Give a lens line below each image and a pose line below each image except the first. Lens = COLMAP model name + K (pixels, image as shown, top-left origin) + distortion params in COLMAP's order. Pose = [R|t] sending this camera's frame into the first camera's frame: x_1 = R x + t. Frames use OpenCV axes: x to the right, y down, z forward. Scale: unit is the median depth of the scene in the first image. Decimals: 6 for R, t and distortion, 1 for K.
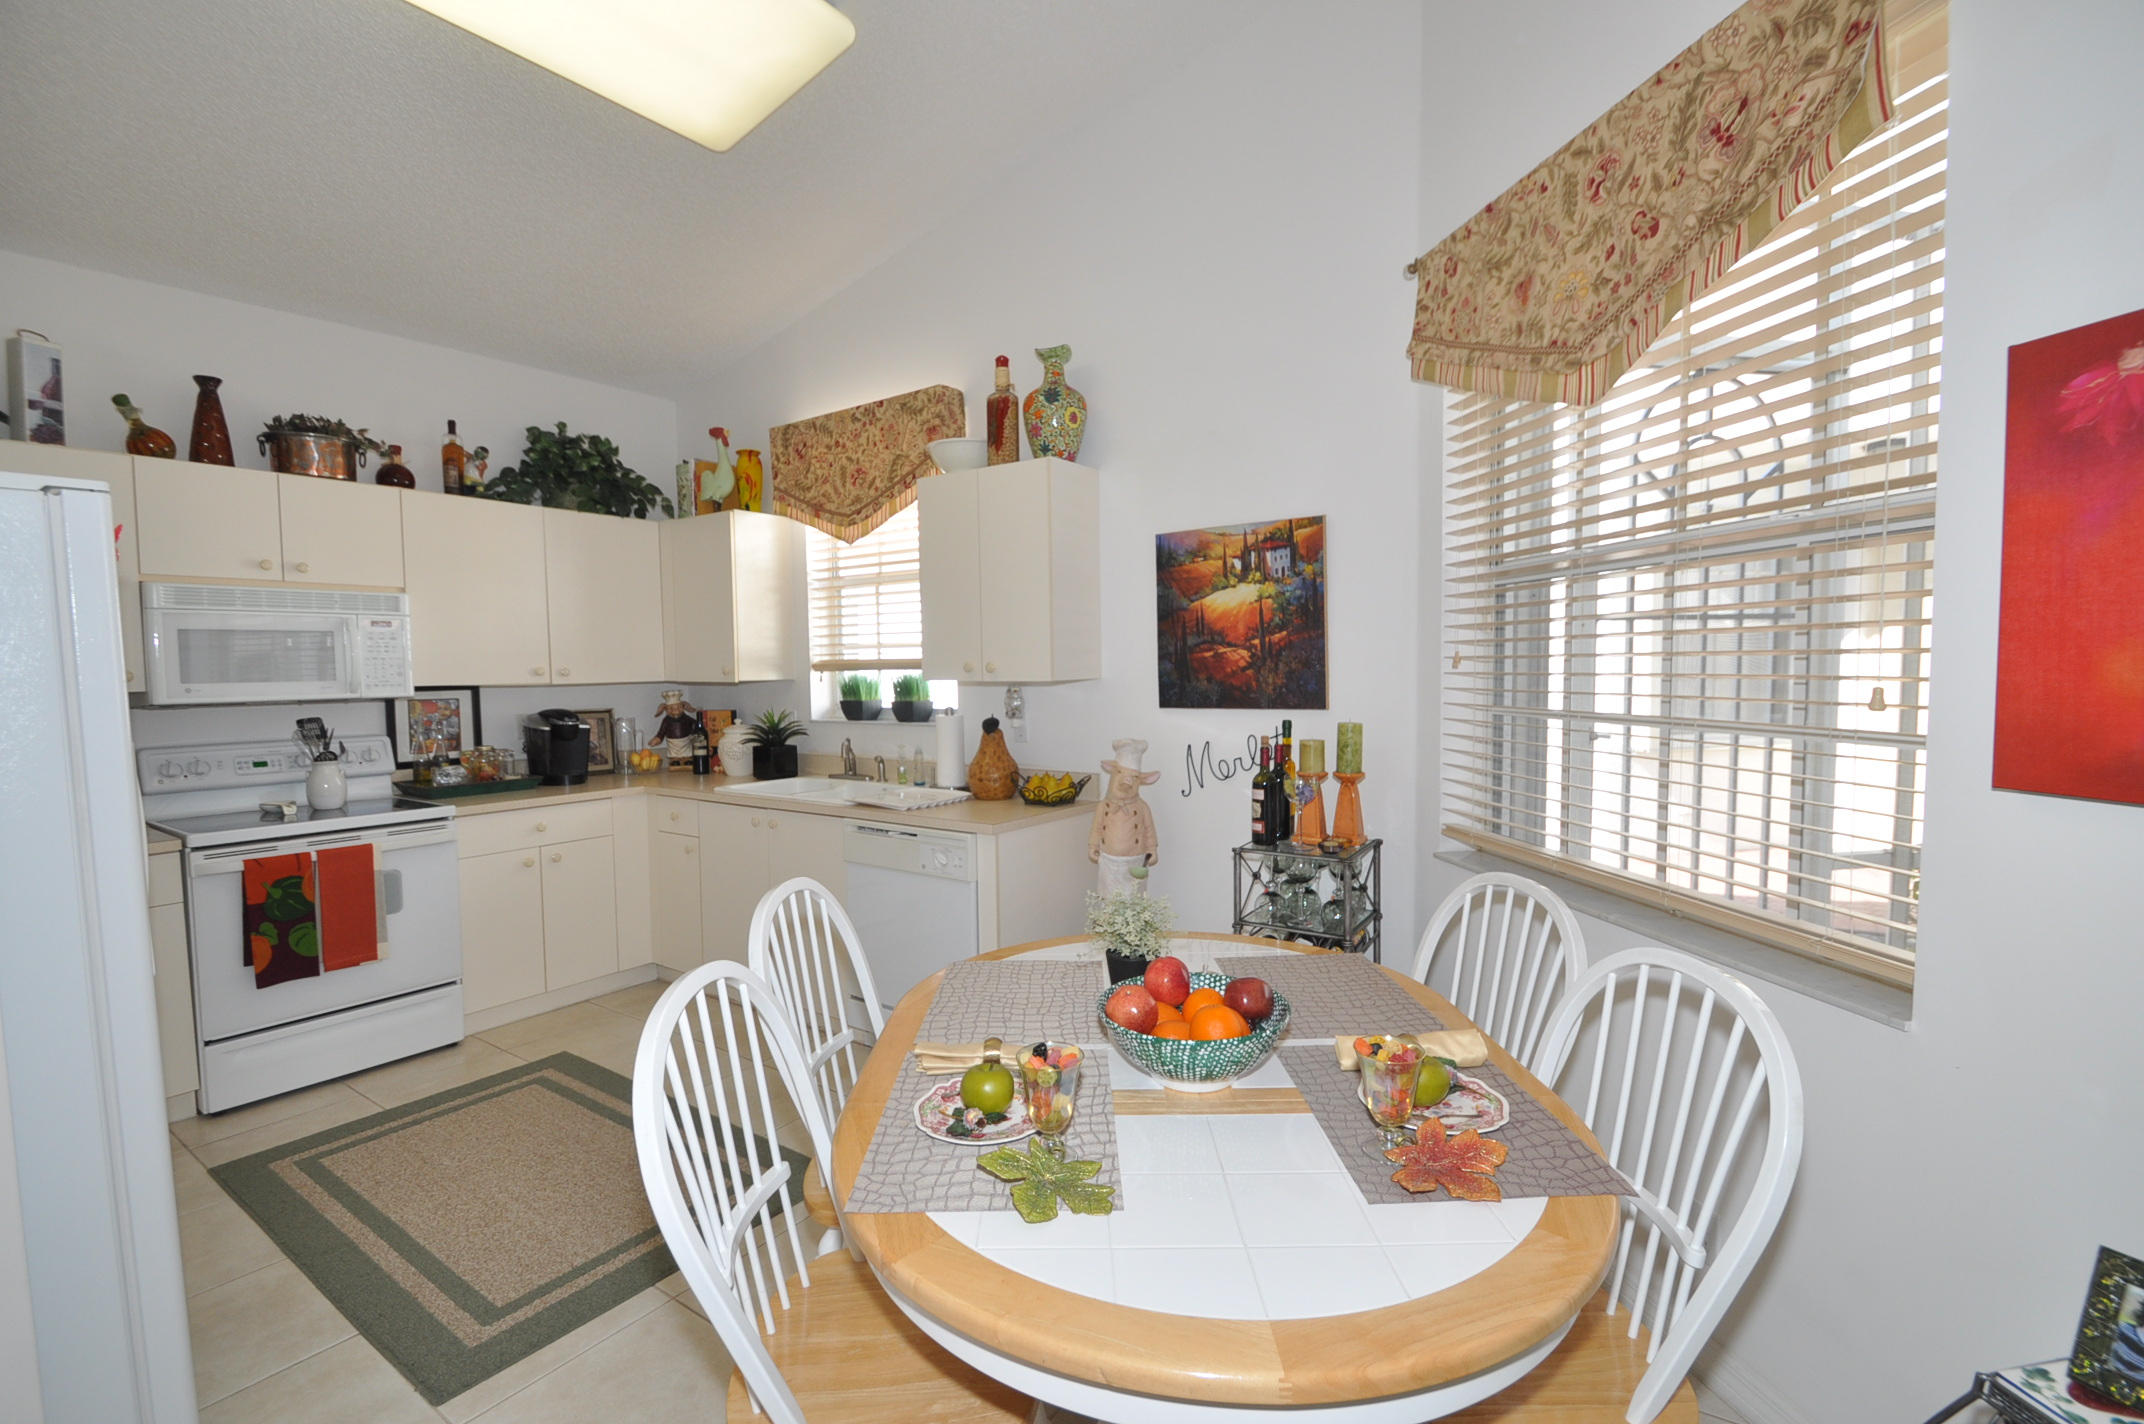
lens RADIAL K [[948.1, 0, 1074.9], [0, 948.1, 721.1], [0, 0, 1]] dist [0.020171, -0.019013]
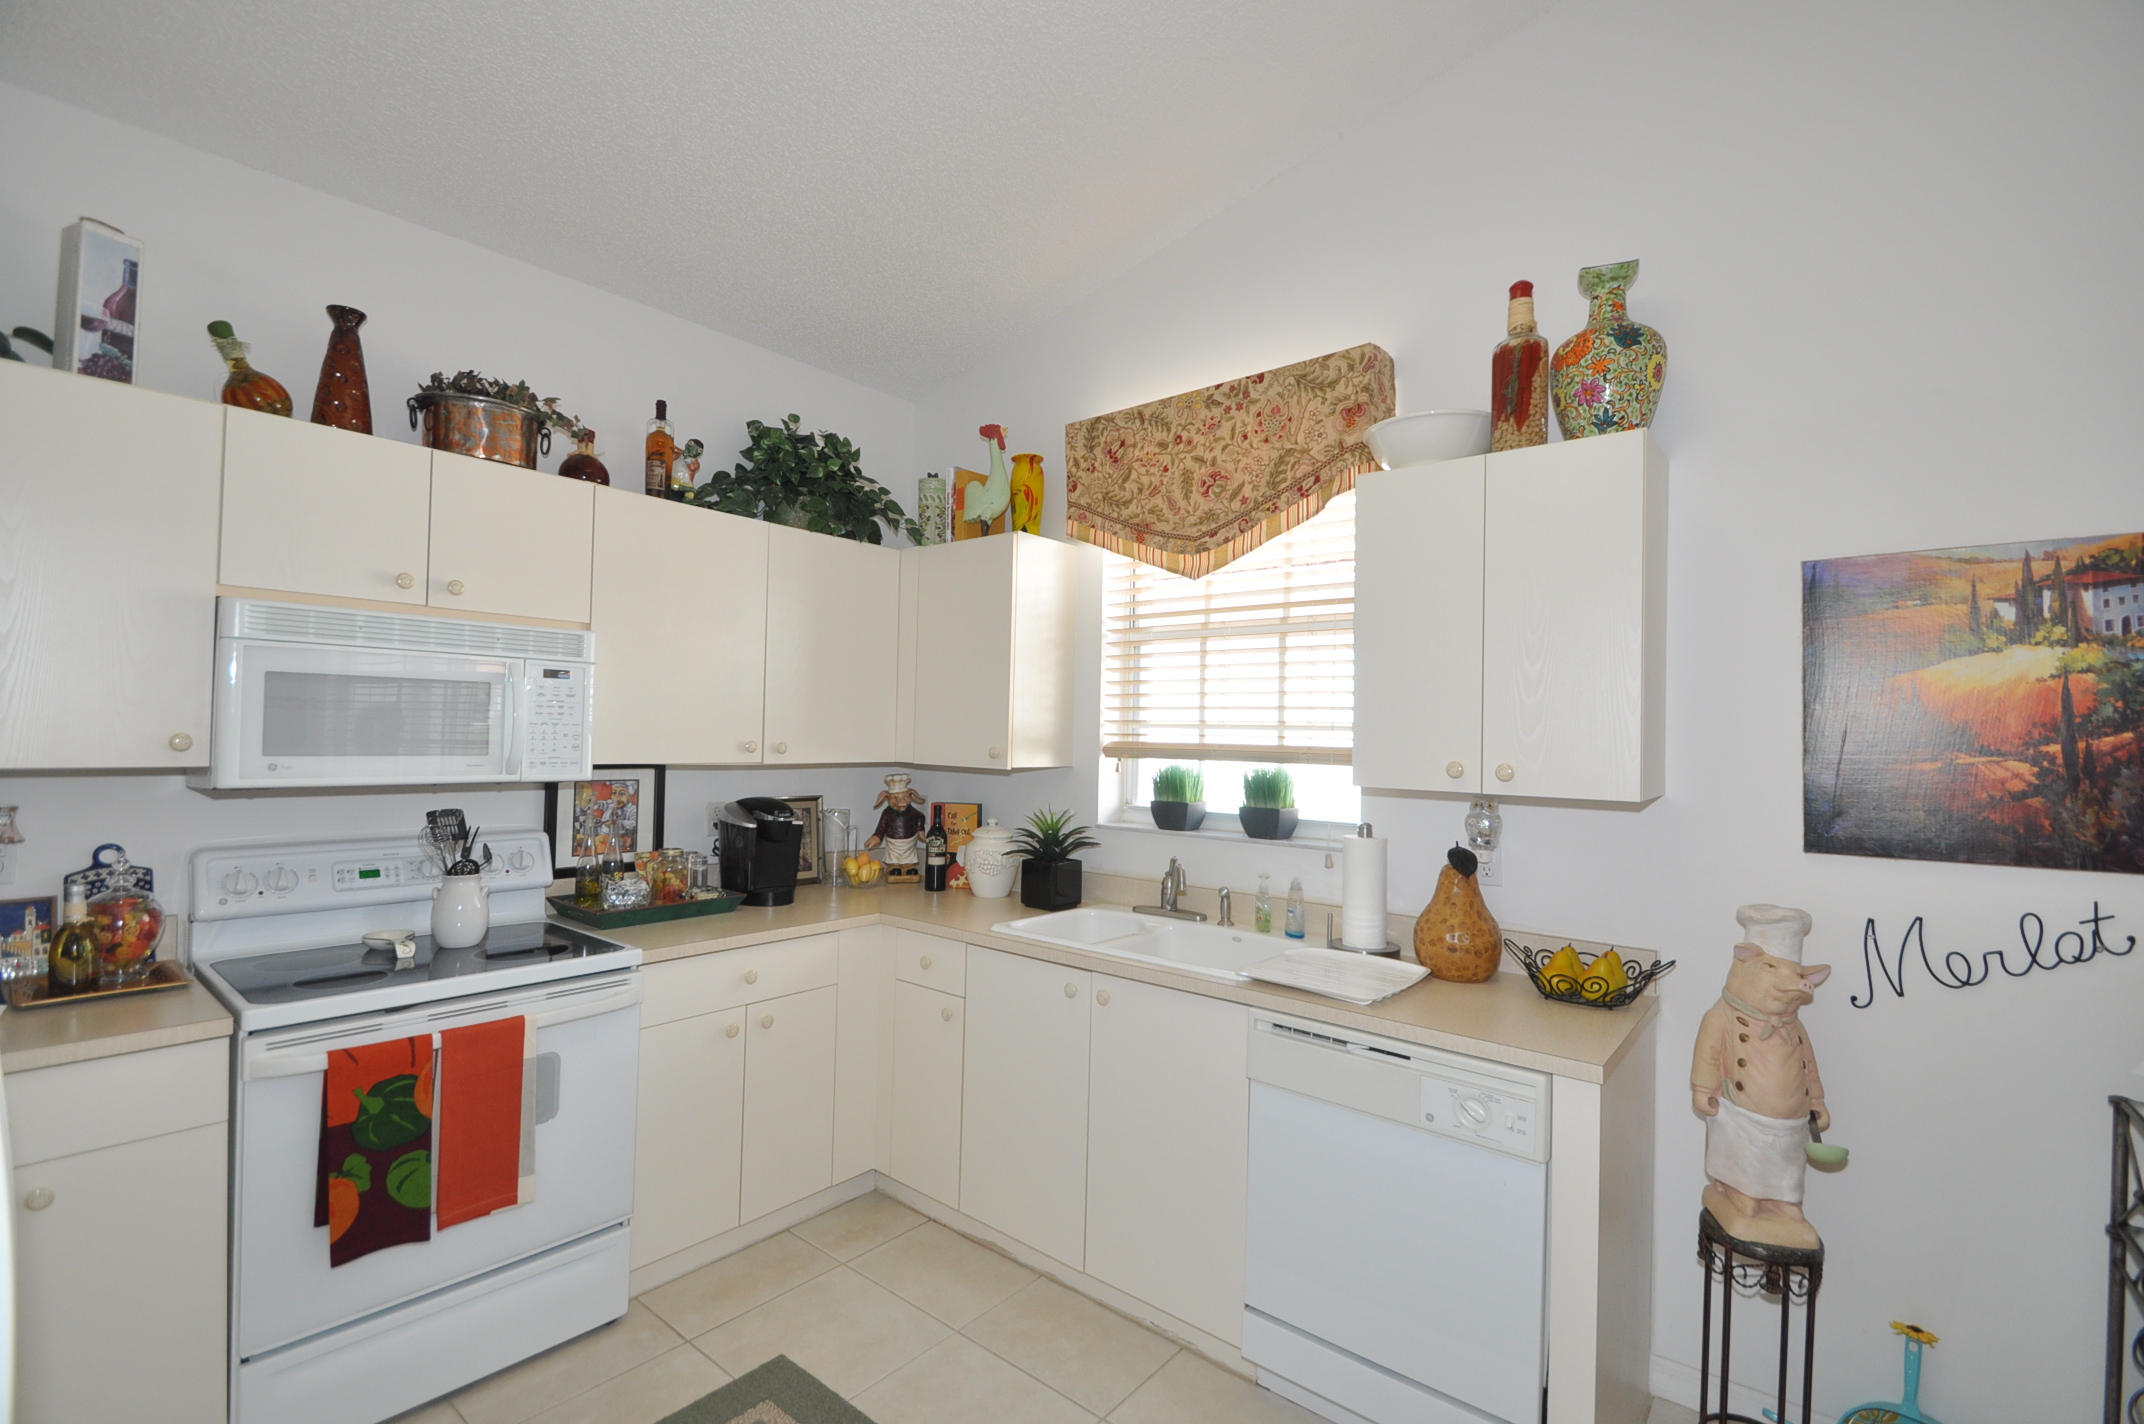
lens RADIAL K [[948.1, 0, 1074.9], [0, 948.1, 721.1], [0, 0, 1]] dist [0.020171, -0.019013]
pose [[0.996249, 0.032661, -0.080138, -0.286501], [-0.038525, 0.996606, -0.072743, -0.031104], [0.077490, 0.075558, 0.994126, 0.334567]]
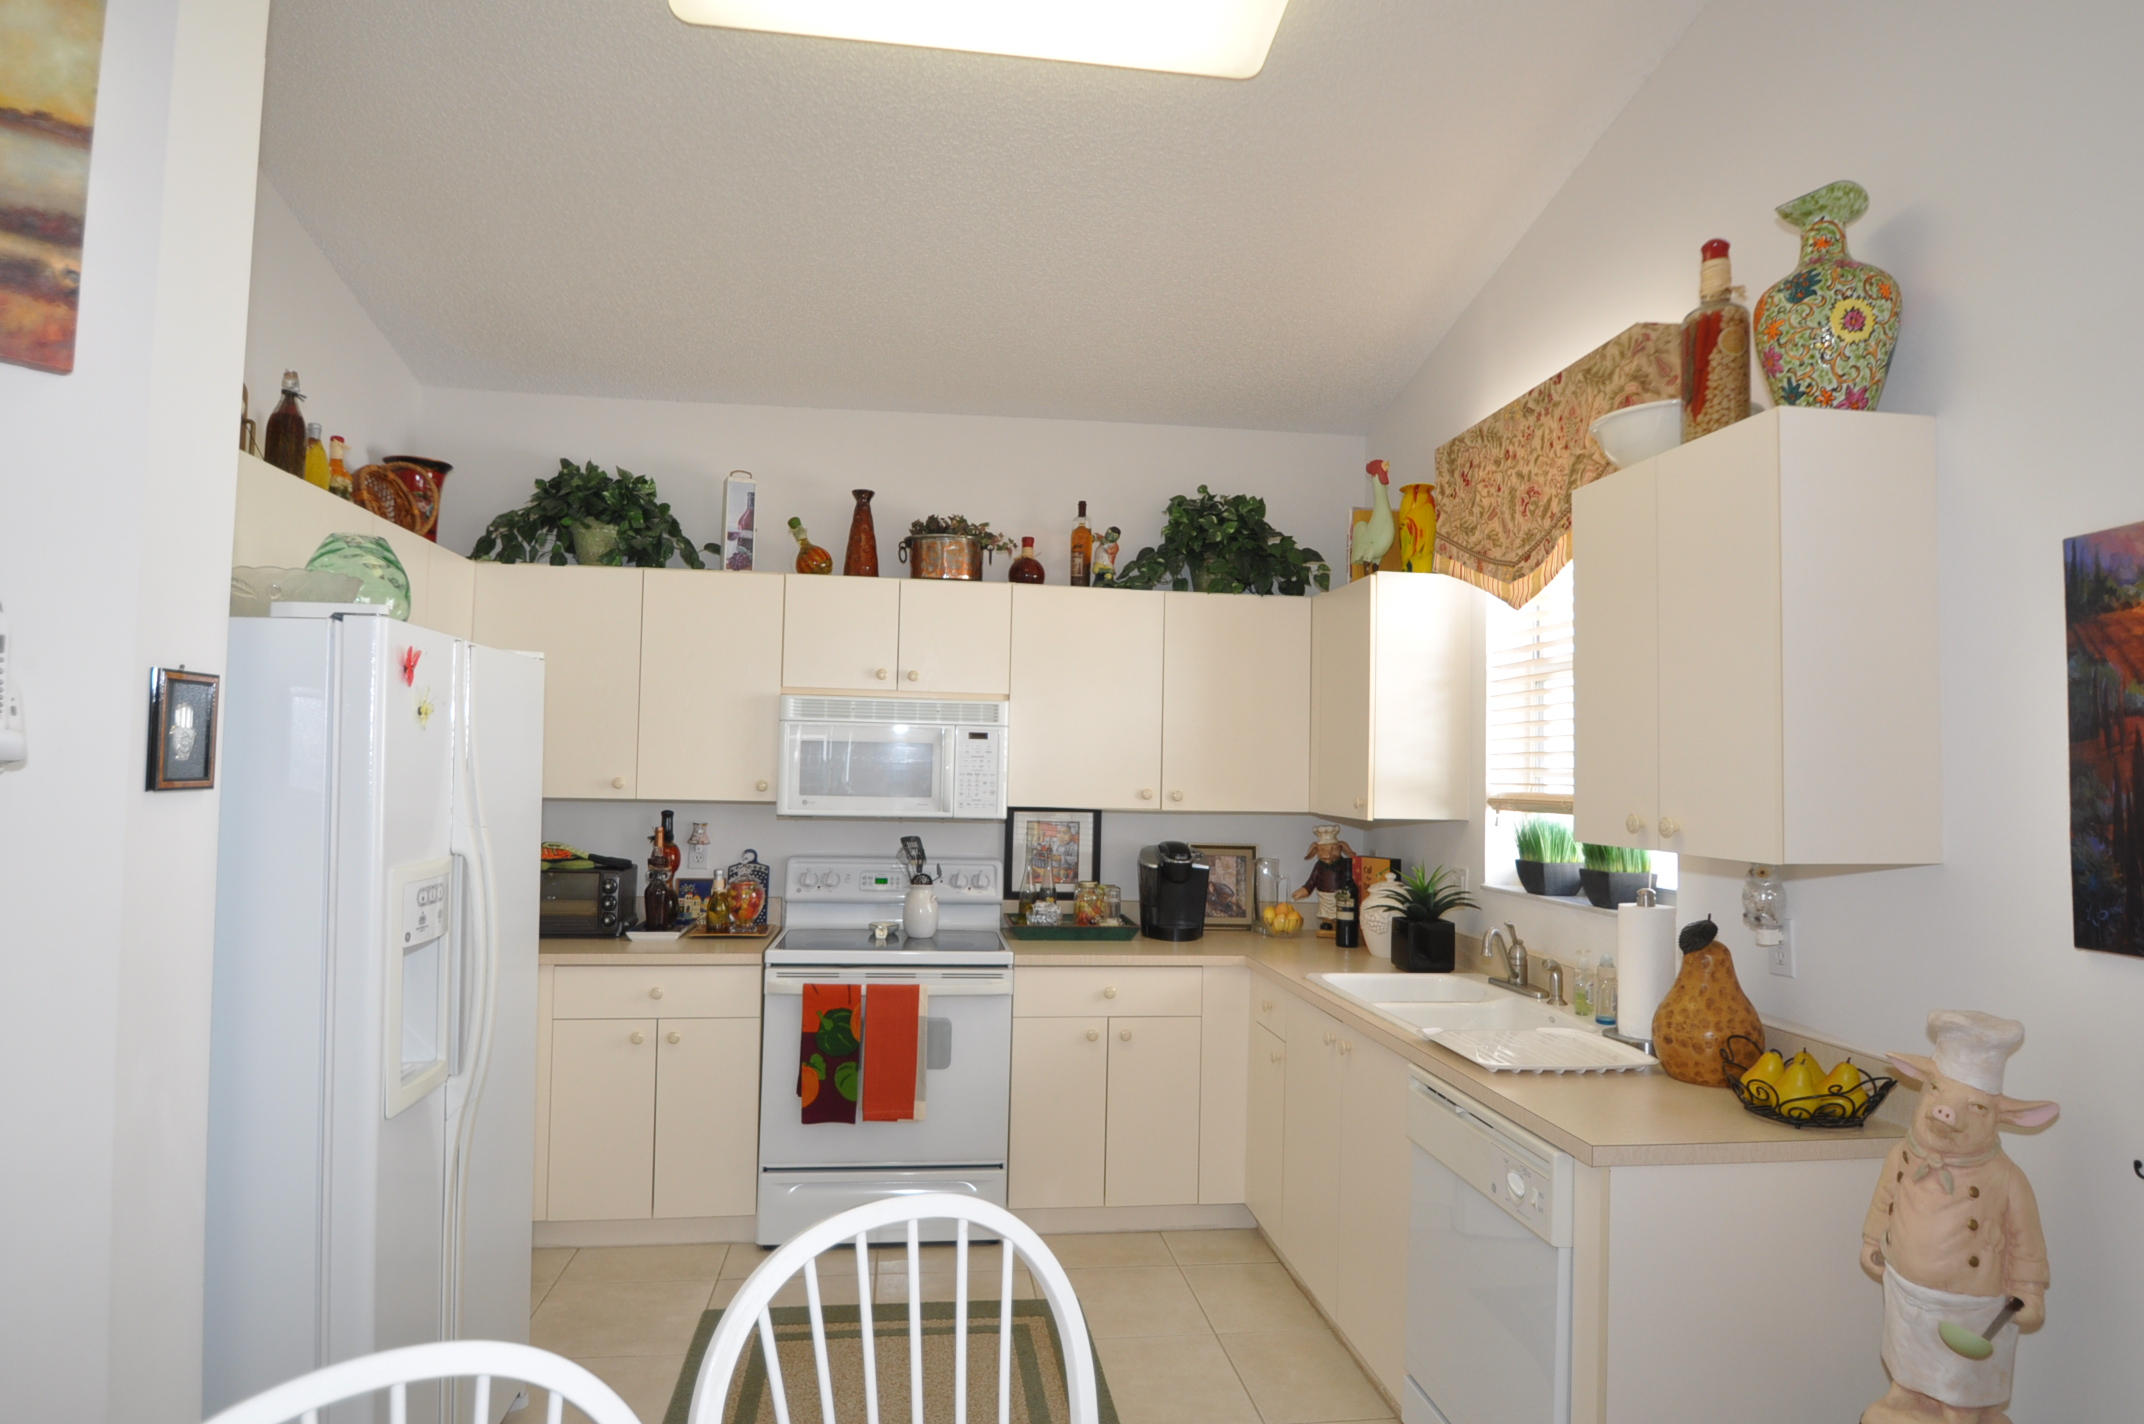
lens RADIAL K [[1213.2, 0, 1073.9], [0, 1213.2, 726.5], [0, 0, 1]] dist [-0.003566, -0.018227]
pose [[0.678327, 0.000757, -0.734760, 0.161124], [-0.073546, 0.995047, -0.066872, -0.039162], [0.731070, 0.099400, 0.675023, 0.284304]]
